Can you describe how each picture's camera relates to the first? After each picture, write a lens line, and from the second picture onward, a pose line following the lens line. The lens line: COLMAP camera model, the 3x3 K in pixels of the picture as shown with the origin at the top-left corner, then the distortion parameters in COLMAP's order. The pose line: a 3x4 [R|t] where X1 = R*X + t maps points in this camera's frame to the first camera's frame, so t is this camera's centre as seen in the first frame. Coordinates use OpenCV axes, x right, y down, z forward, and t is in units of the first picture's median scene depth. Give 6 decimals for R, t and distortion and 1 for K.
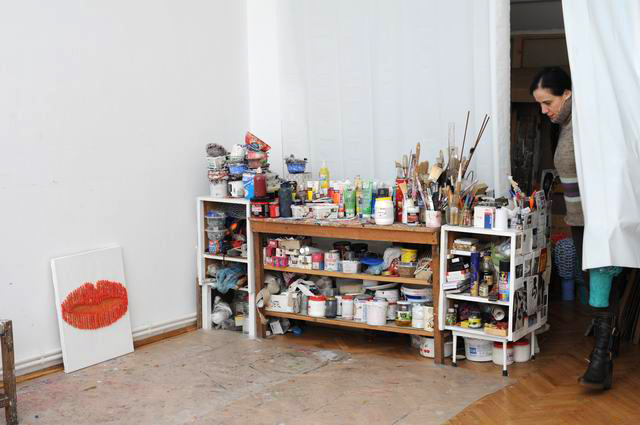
lens RADIAL K [[968.6, 0, 319.5], [0, 968.6, 213.6], [0, 0, 1]] dist [-0.077682, 0.000000]
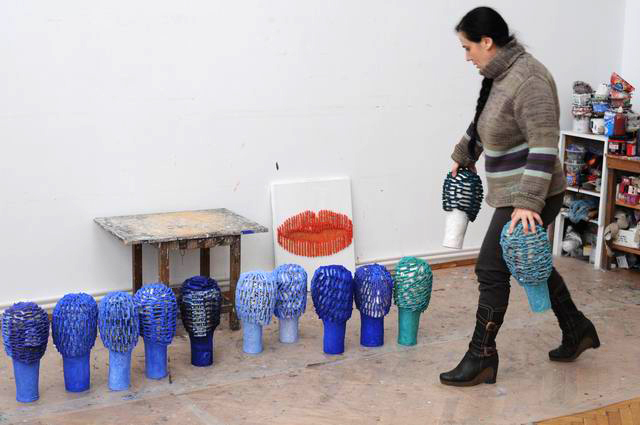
lens RADIAL K [[968.6, 0, 320.7], [0, 968.6, 214.4], [0, 0, 1]] dist [-0.077682, 0.000000]
pose [[0.916834, 0.113359, -0.382838, 0.049649], [-0.086628, 0.992486, 0.086417, 0.005588], [0.389757, -0.046065, 0.919765, -0.083110]]
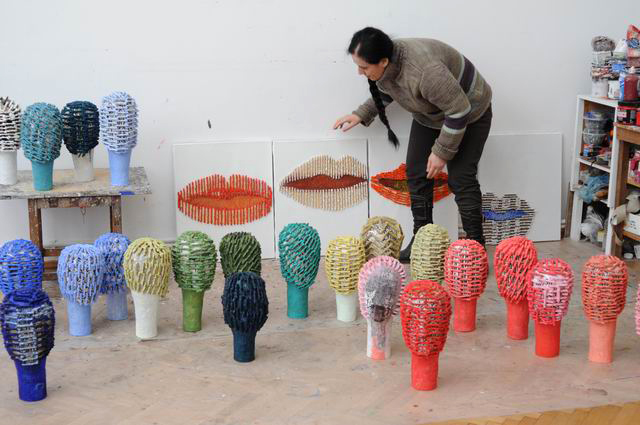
lens RADIAL K [[968.6, 0, 321.5], [0, 968.6, 213.9], [0, 0, 1]] dist [-0.077682, 0.000000]
pose [[0.774492, 0.170973, -0.609041, 0.264103], [-0.101377, 0.983885, 0.147285, -0.015914], [0.624408, -0.052328, 0.779344, 0.141615]]
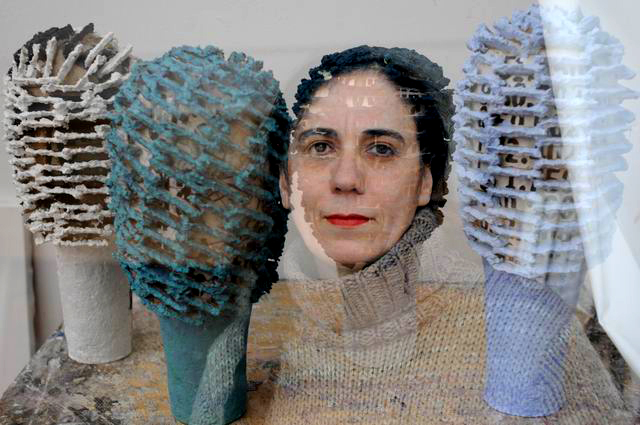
lens RADIAL K [[968.6, 0, 320.2], [0, 968.6, 213.1], [0, 0, 1]] dist [-0.077682, 0.000000]
pose [[0.532855, 0.234833, -0.812969, -0.152219], [-0.100093, 0.971469, 0.215012, 0.015707], [0.840266, -0.033197, 0.541157, 0.464608]]
